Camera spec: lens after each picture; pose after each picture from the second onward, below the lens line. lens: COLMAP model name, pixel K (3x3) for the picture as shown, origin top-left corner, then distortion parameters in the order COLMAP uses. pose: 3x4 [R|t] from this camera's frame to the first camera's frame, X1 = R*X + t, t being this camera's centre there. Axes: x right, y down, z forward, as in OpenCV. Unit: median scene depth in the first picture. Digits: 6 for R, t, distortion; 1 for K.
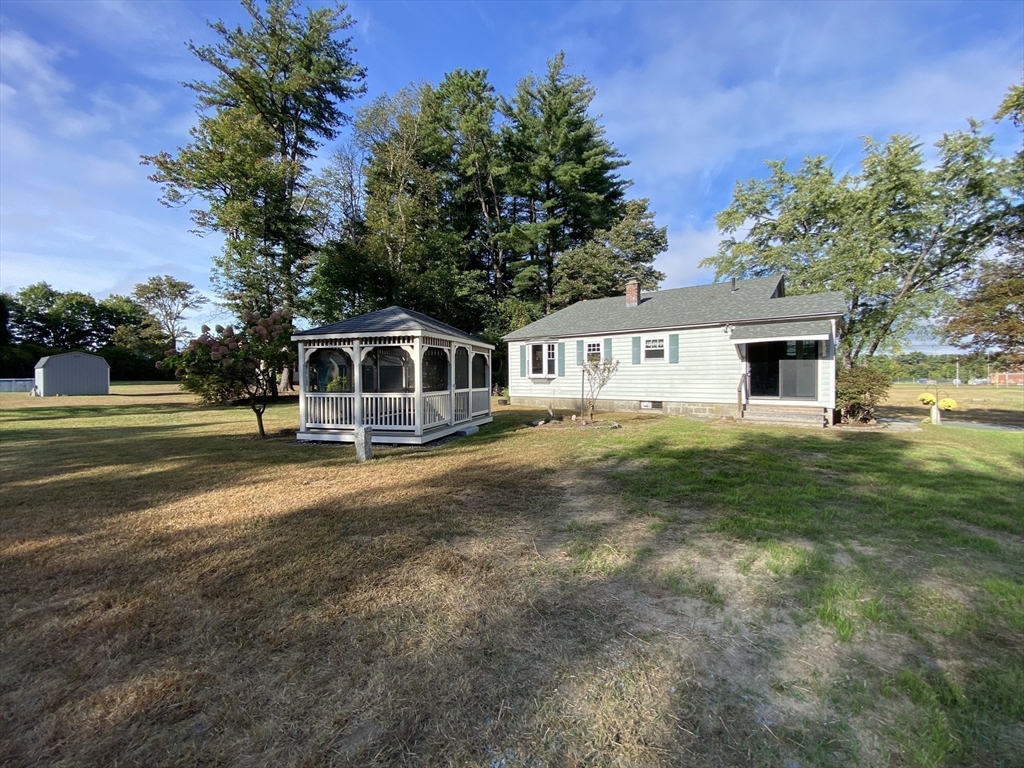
lens RADIAL K [[422.0, 0, 516.3], [0, 422.0, 383.5], [0, 0, 1]] dist [0.029632, -0.002372]
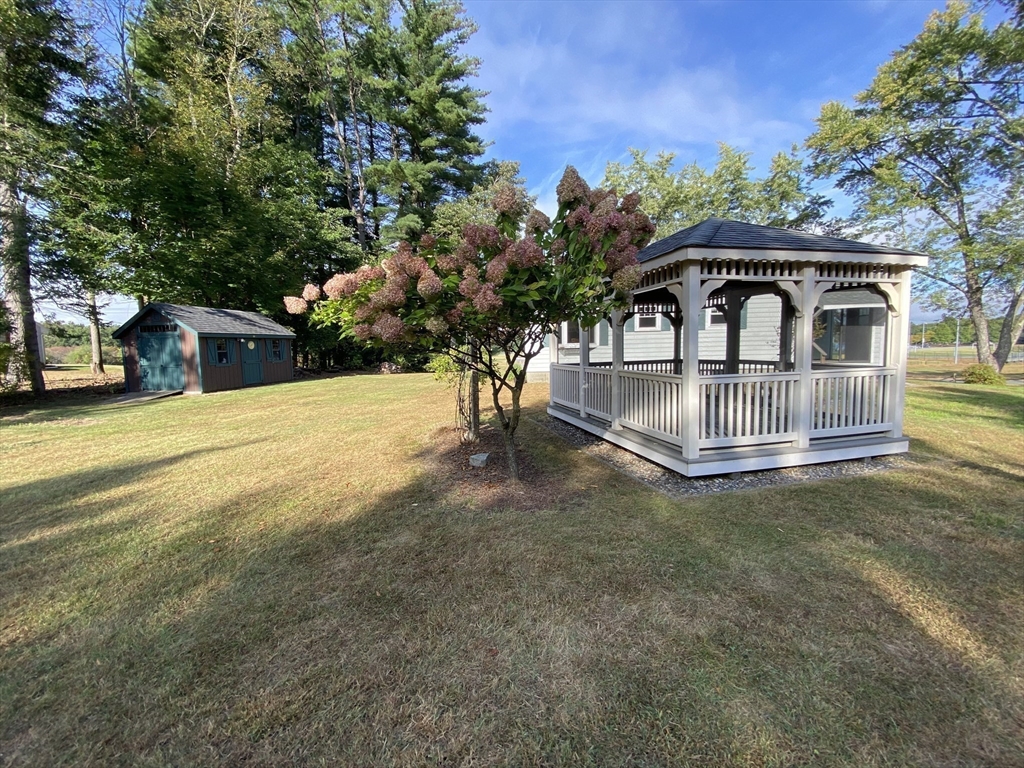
lens RADIAL K [[422.0, 0, 500.2], [0, 422.0, 379.2], [0, 0, 1]] dist [0.029632, -0.002372]
pose [[0.866896, -0.047772, 0.496195, -0.928470], [0.021849, 0.998082, 0.057920, -0.006002], [-0.498010, -0.039370, 0.866277, 0.712340]]
